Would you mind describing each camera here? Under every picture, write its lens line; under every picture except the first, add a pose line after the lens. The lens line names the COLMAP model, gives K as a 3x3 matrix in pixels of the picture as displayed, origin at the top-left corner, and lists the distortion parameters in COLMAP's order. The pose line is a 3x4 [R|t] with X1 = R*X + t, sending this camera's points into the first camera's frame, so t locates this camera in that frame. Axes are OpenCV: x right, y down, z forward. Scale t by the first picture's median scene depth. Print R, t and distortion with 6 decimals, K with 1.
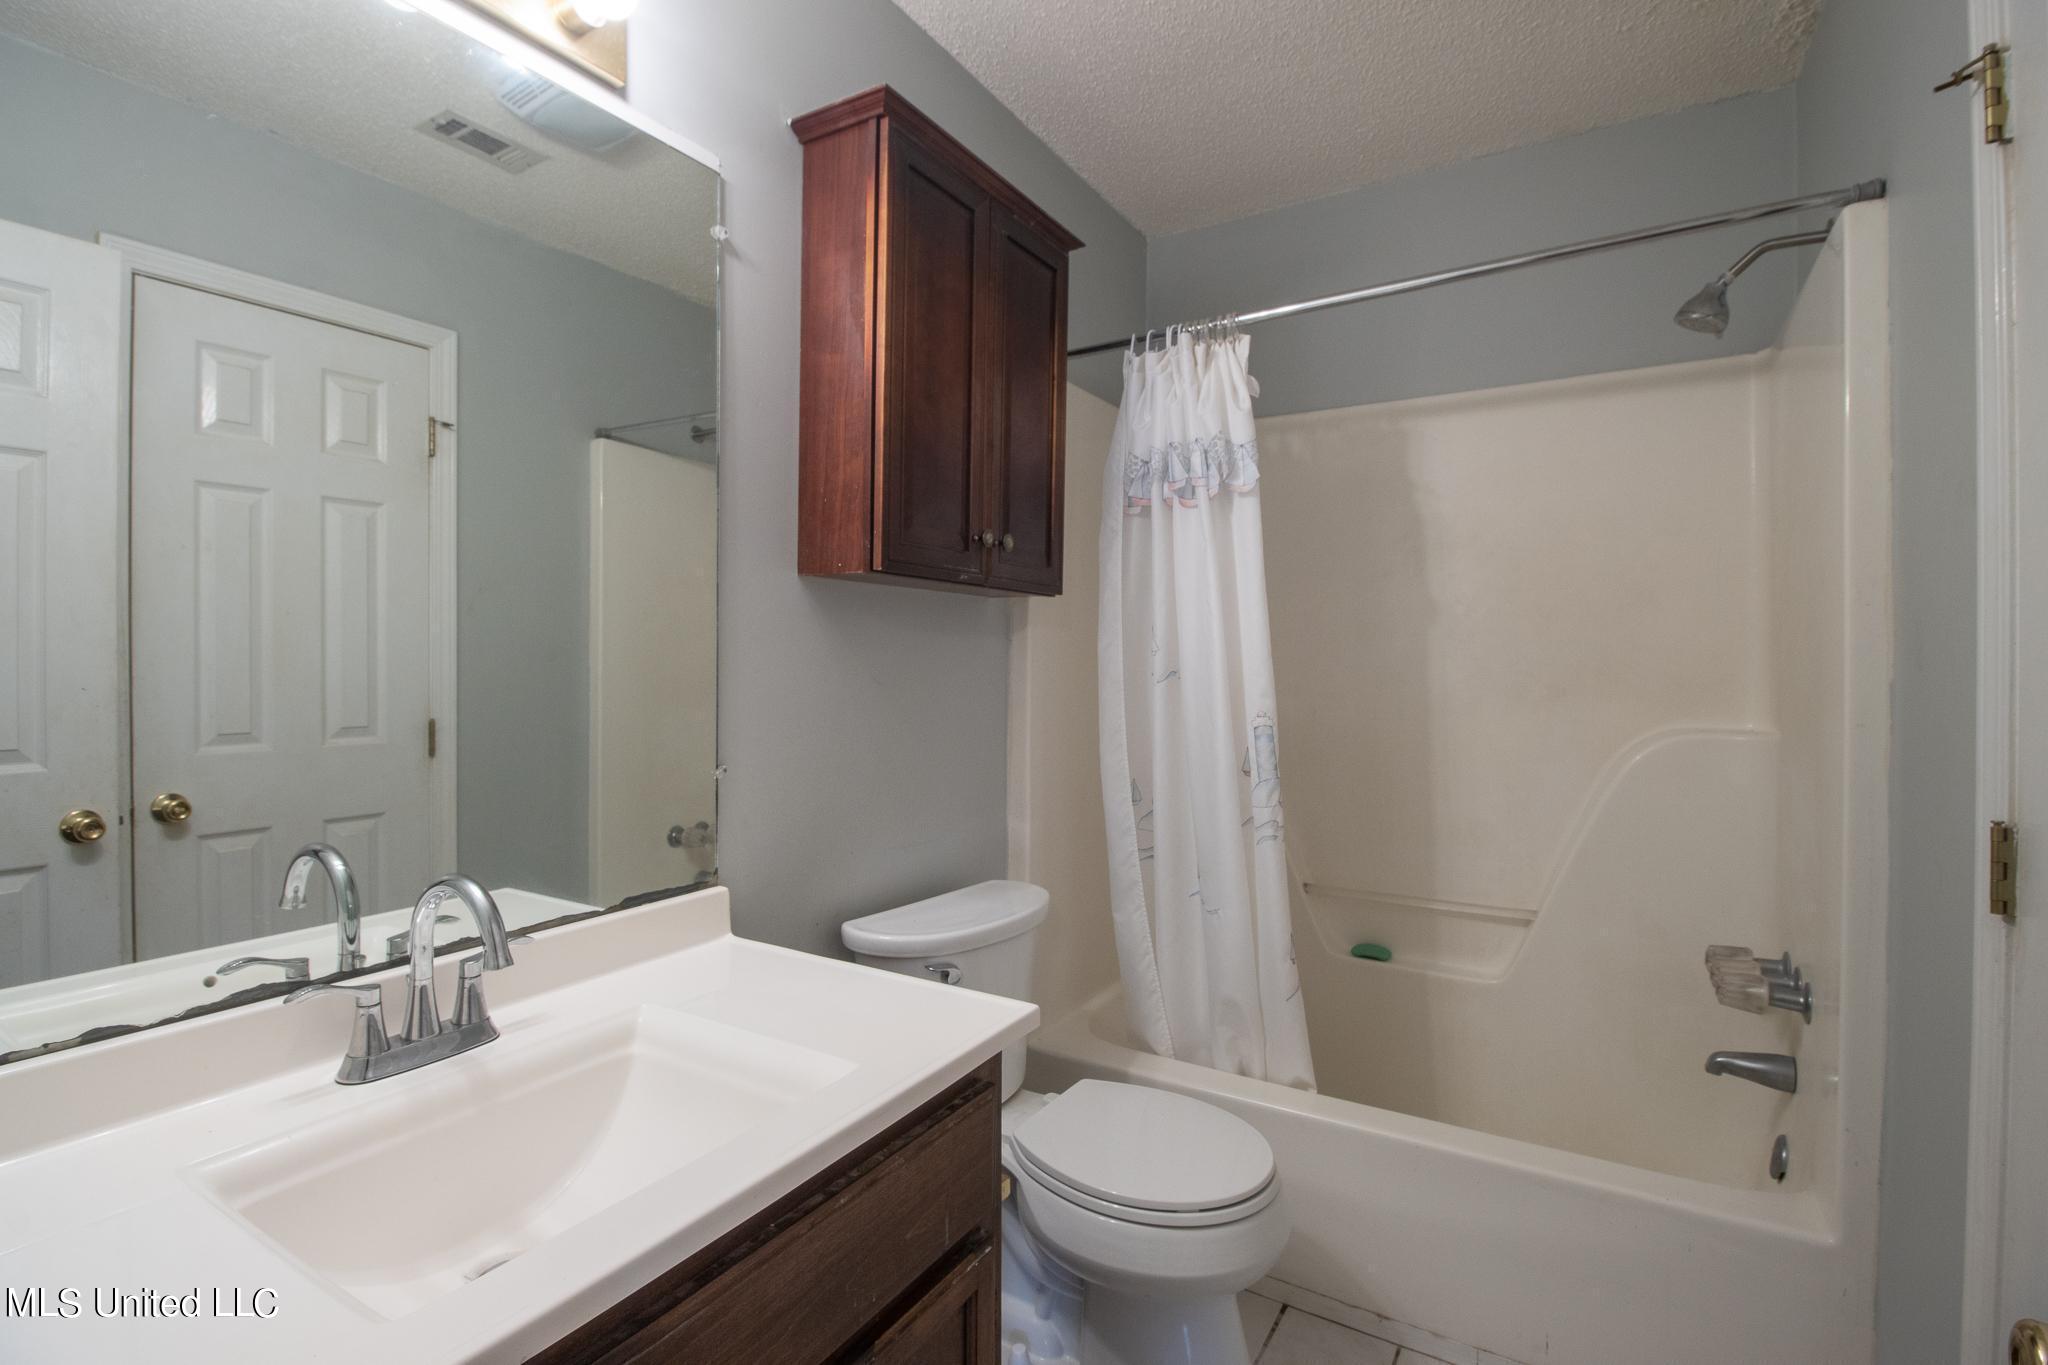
lens RADIAL K [[952.7, 0, 1020.4], [0, 952.7, 665.9], [0, 0, 1]] dist [-0.004069, -0.008789]
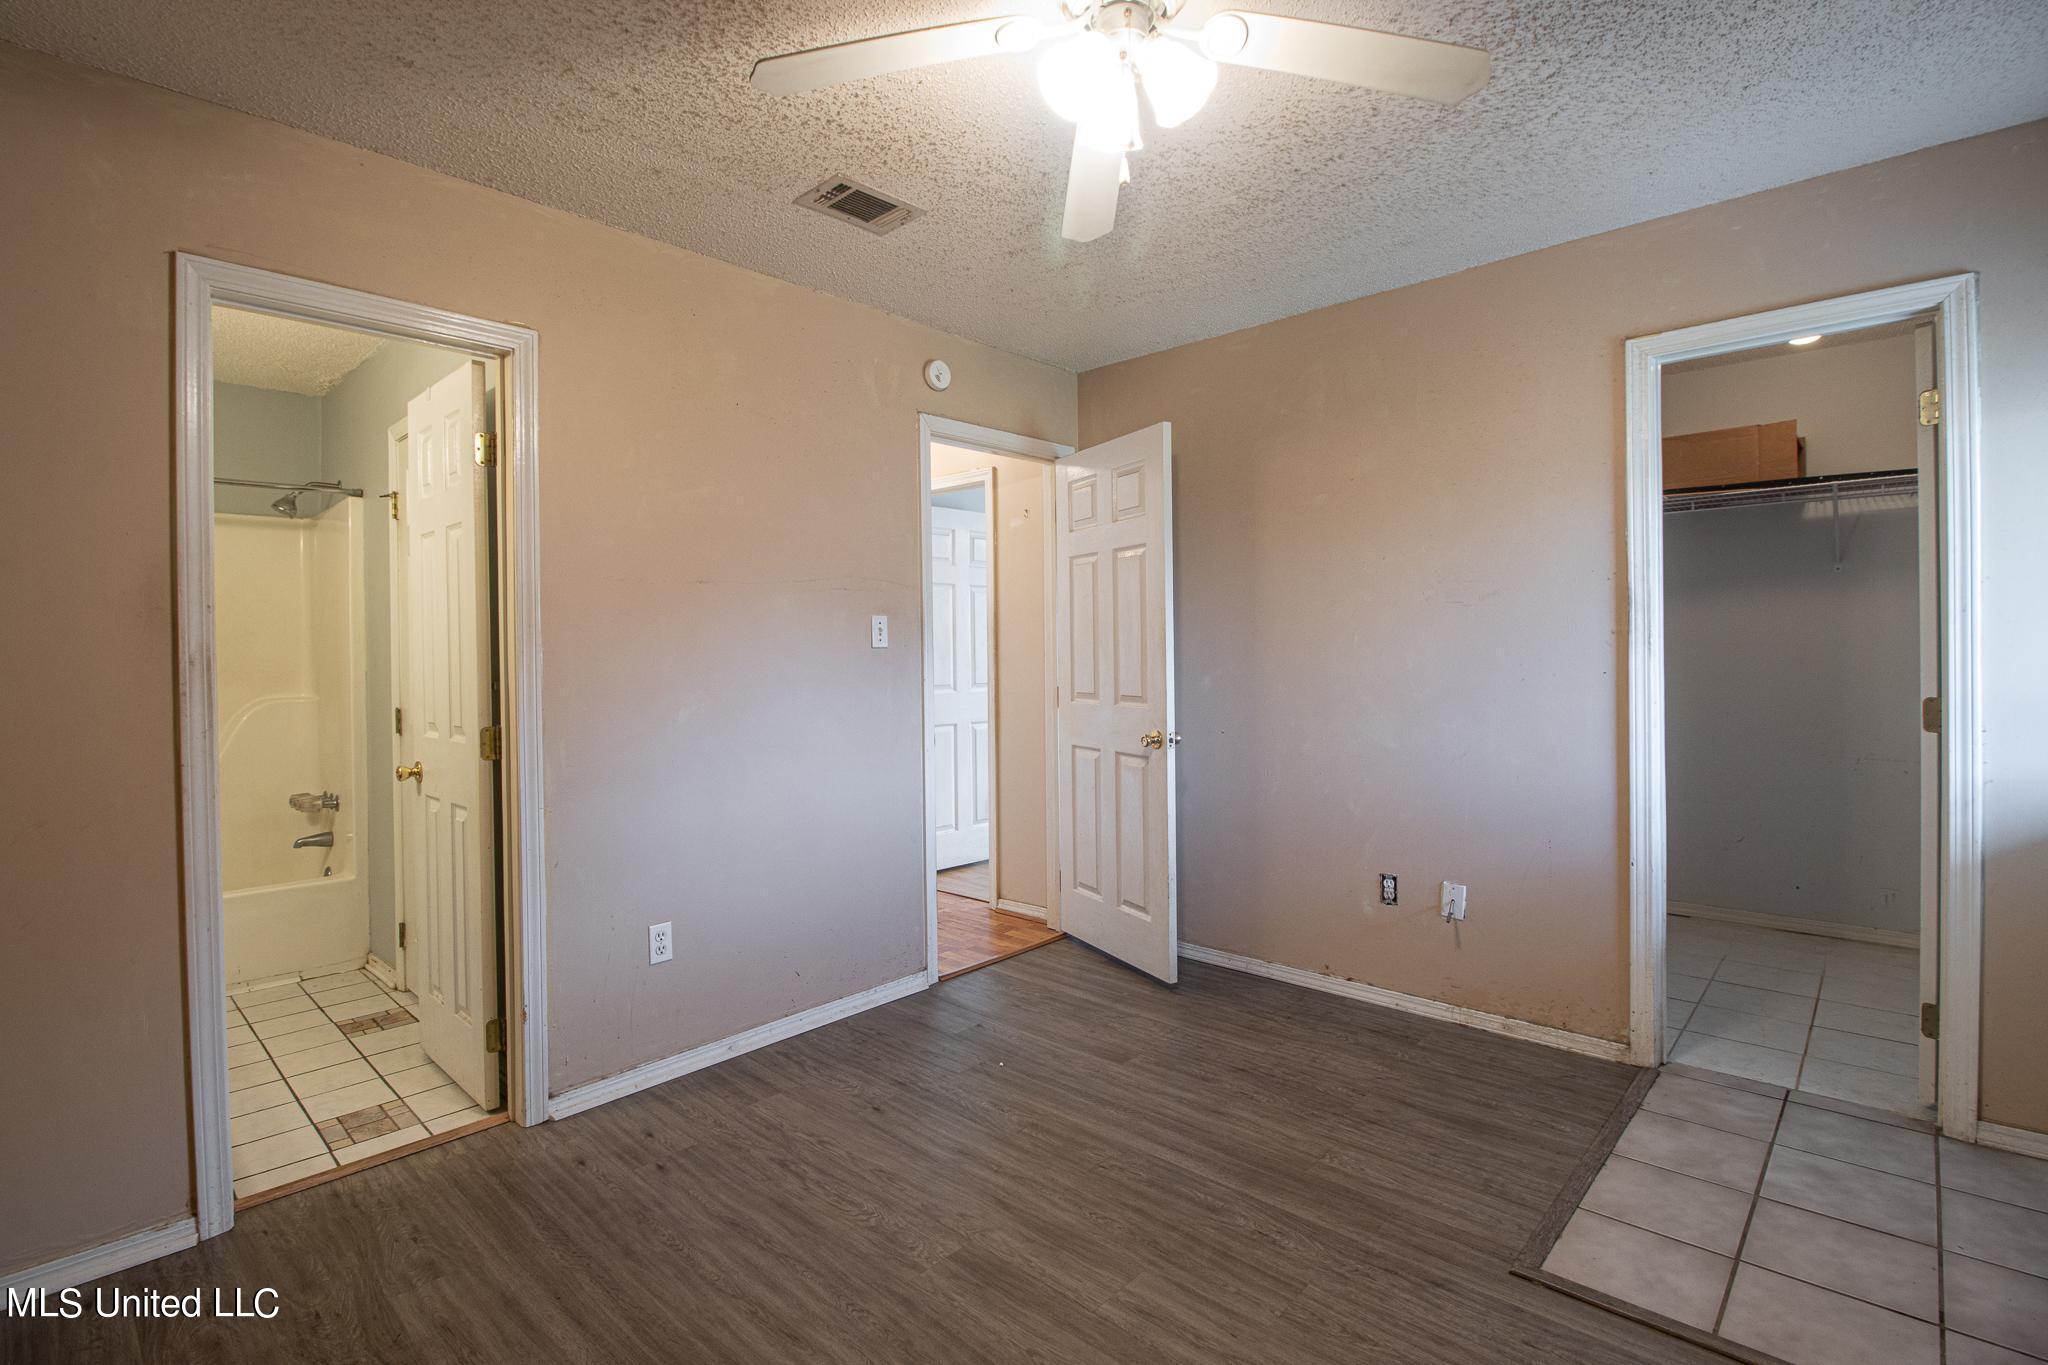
lens RADIAL K [[952.7, 0, 1020.5], [0, 952.7, 663.1], [0, 0, 1]] dist [-0.004069, -0.008789]
pose [[0.198959, -0.009752, 0.979959, -1.241252], [0.015324, 0.999859, 0.006839, 0.001761], [-0.979888, 0.013656, 0.199080, -1.253719]]
